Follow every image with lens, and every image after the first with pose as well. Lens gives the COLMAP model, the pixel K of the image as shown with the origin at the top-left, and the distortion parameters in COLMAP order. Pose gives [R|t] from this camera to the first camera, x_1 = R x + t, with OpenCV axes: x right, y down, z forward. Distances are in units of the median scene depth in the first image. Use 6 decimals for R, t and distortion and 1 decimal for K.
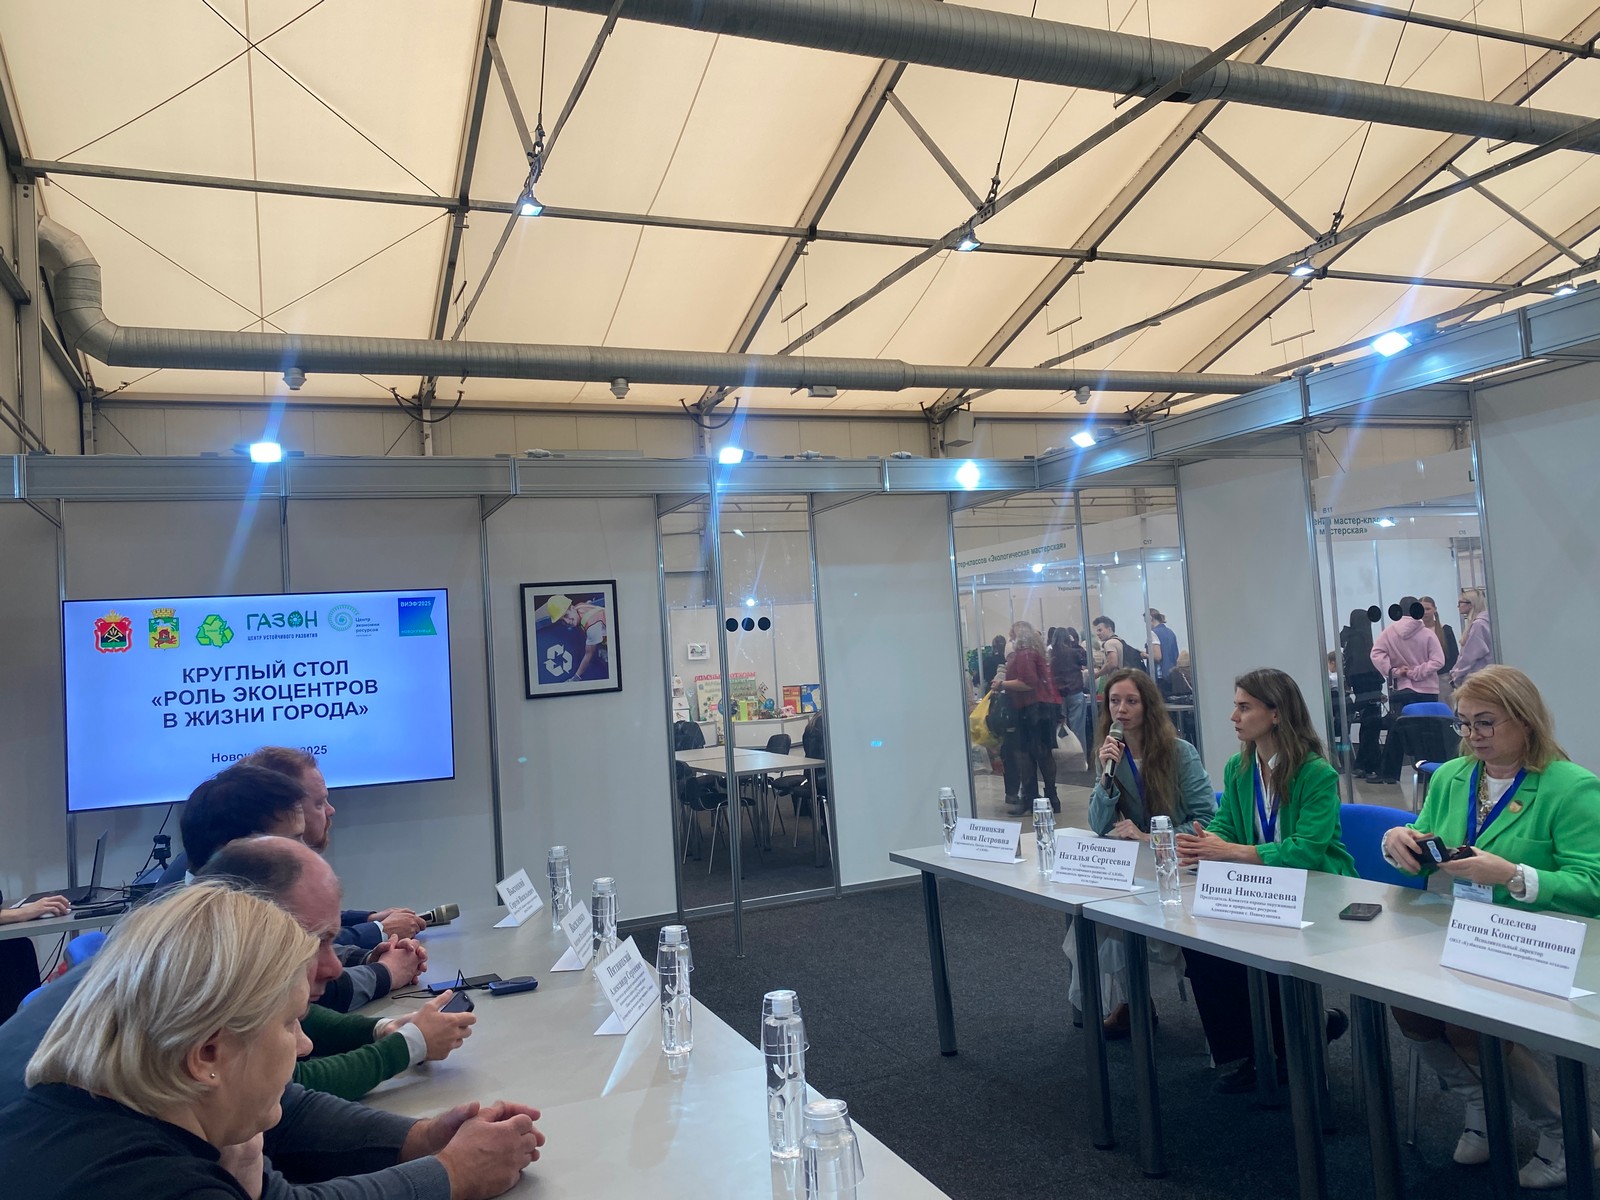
lens RADIAL K [[1239.5, 0, 800.0], [0, 1239.5, 600.0], [0, 0, 1]] dist [0.076757, -0.120324]
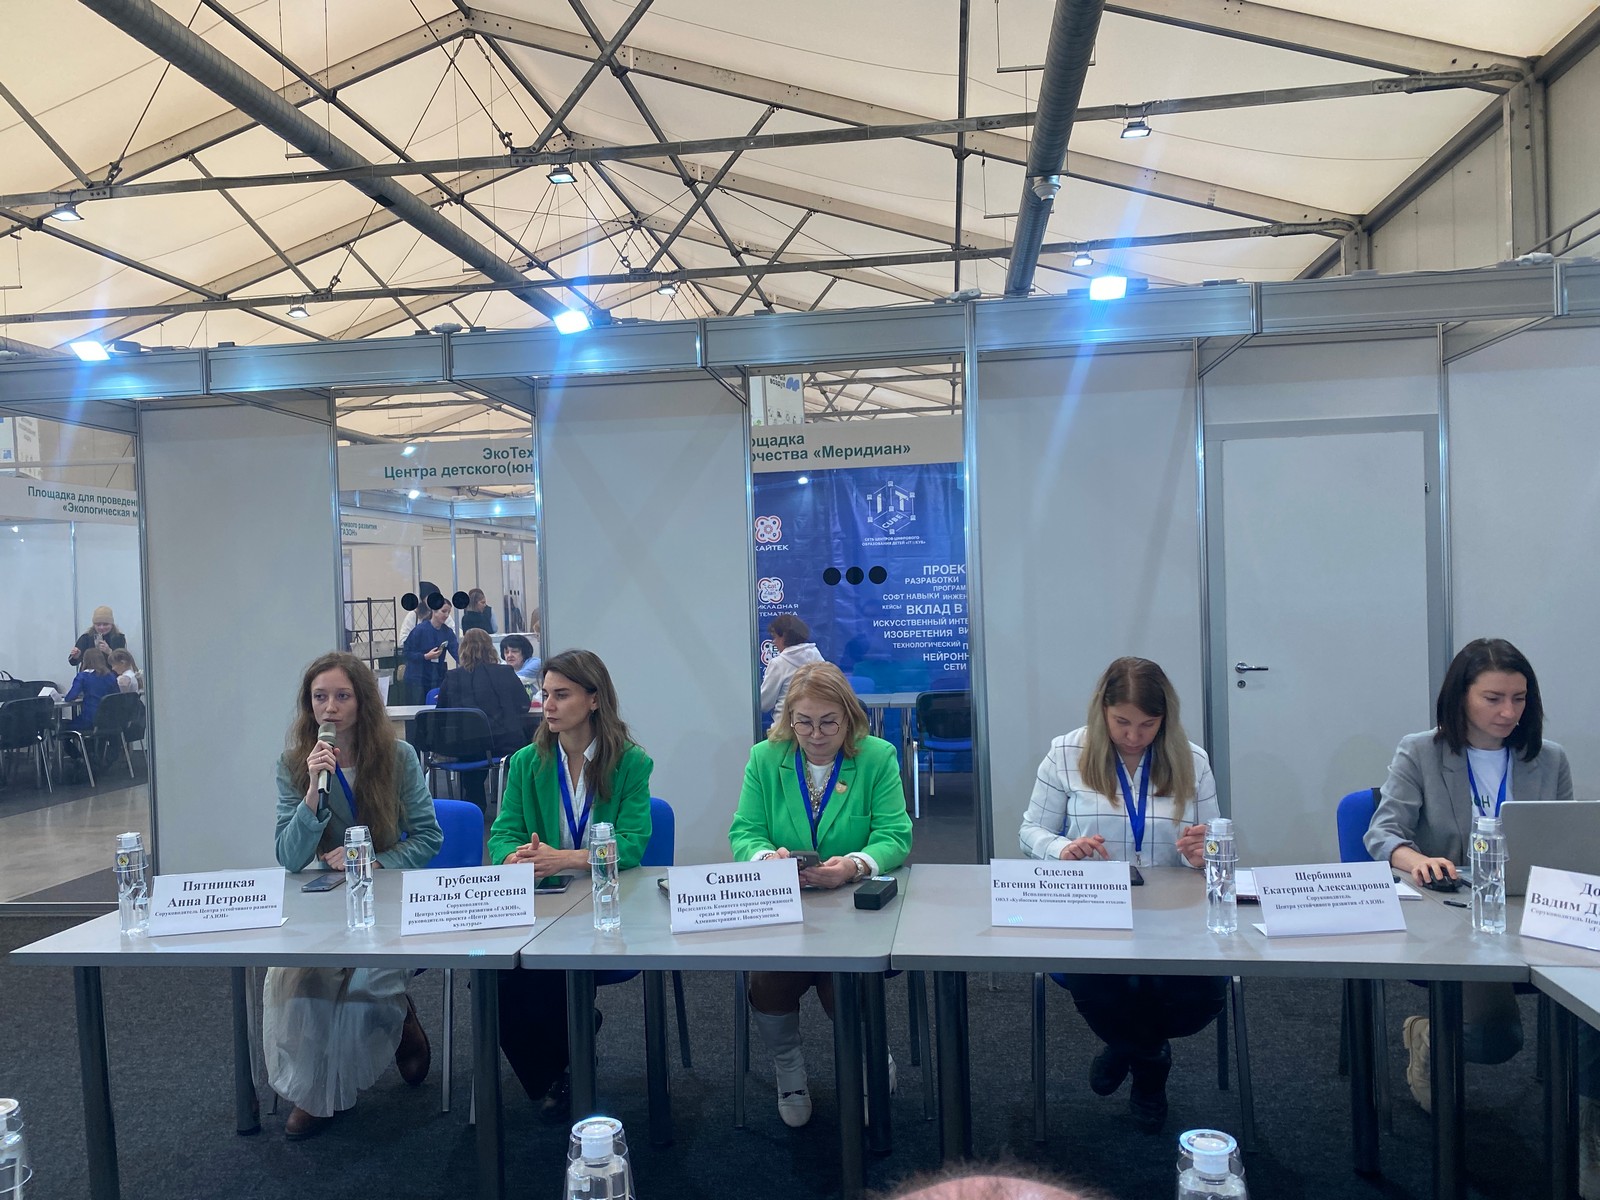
lens RADIAL K [[1239.5, 0, 800.0], [0, 1239.5, 600.0], [0, 0, 1]] dist [0.076757, -0.120324]
pose [[0.491499, 0.049484, 0.869471, -0.304429], [-0.042865, 0.998549, -0.032600, 0.036176], [-0.869823, -0.021248, 0.492907, 0.386918]]
